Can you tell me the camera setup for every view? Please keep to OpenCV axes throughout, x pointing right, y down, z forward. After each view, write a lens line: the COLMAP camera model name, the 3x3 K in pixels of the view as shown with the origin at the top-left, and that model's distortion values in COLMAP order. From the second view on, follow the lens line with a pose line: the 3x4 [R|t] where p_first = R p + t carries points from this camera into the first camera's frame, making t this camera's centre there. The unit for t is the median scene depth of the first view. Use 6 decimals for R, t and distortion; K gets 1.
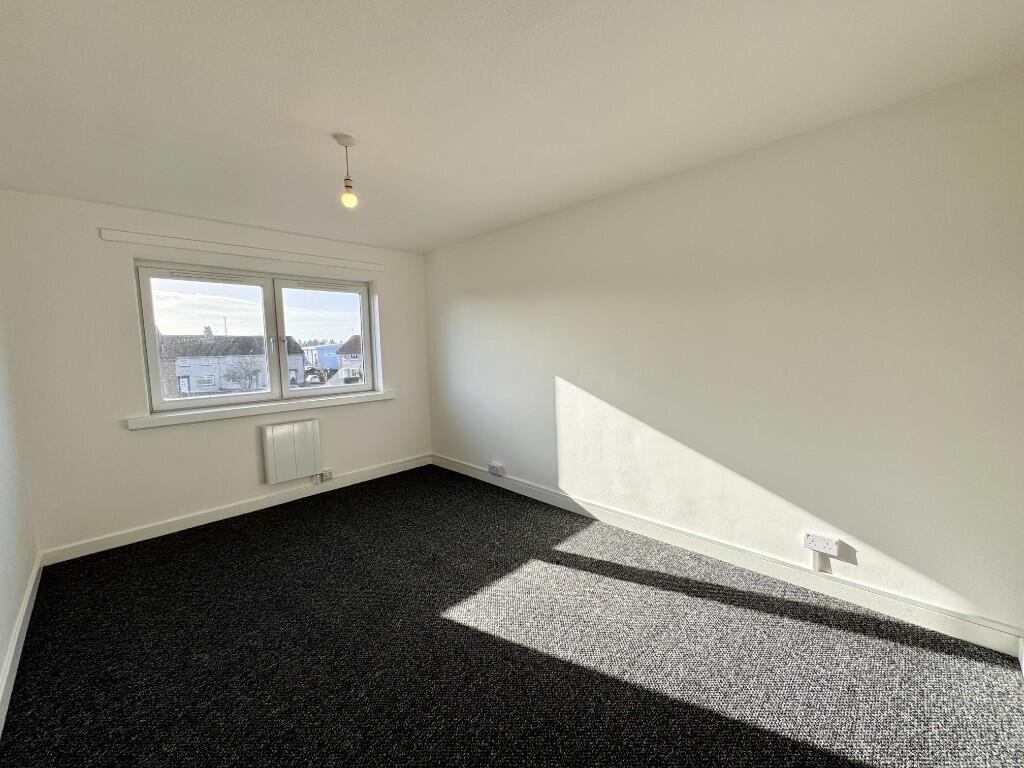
lens RADIAL K [[411.8, 0, 512.0], [0, 411.8, 384.0], [0, 0, 1]] dist [-0.000042, -0.000115]
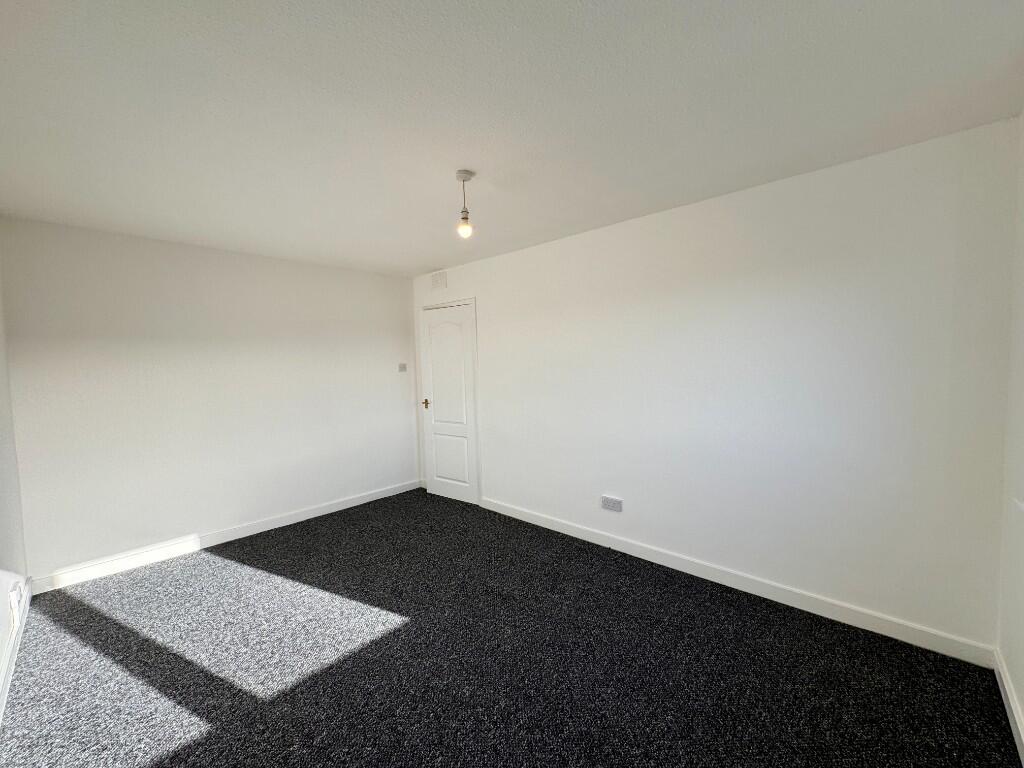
lens RADIAL K [[411.8, 0, 512.0], [0, 411.8, 384.0], [0, 0, 1]] dist [-0.000042, -0.000115]
pose [[-0.998269, 0.051419, -0.028564, -0.443451], [0.046745, 0.988274, 0.145359, -0.201840], [0.035703, 0.143772, -0.988967, 2.000276]]
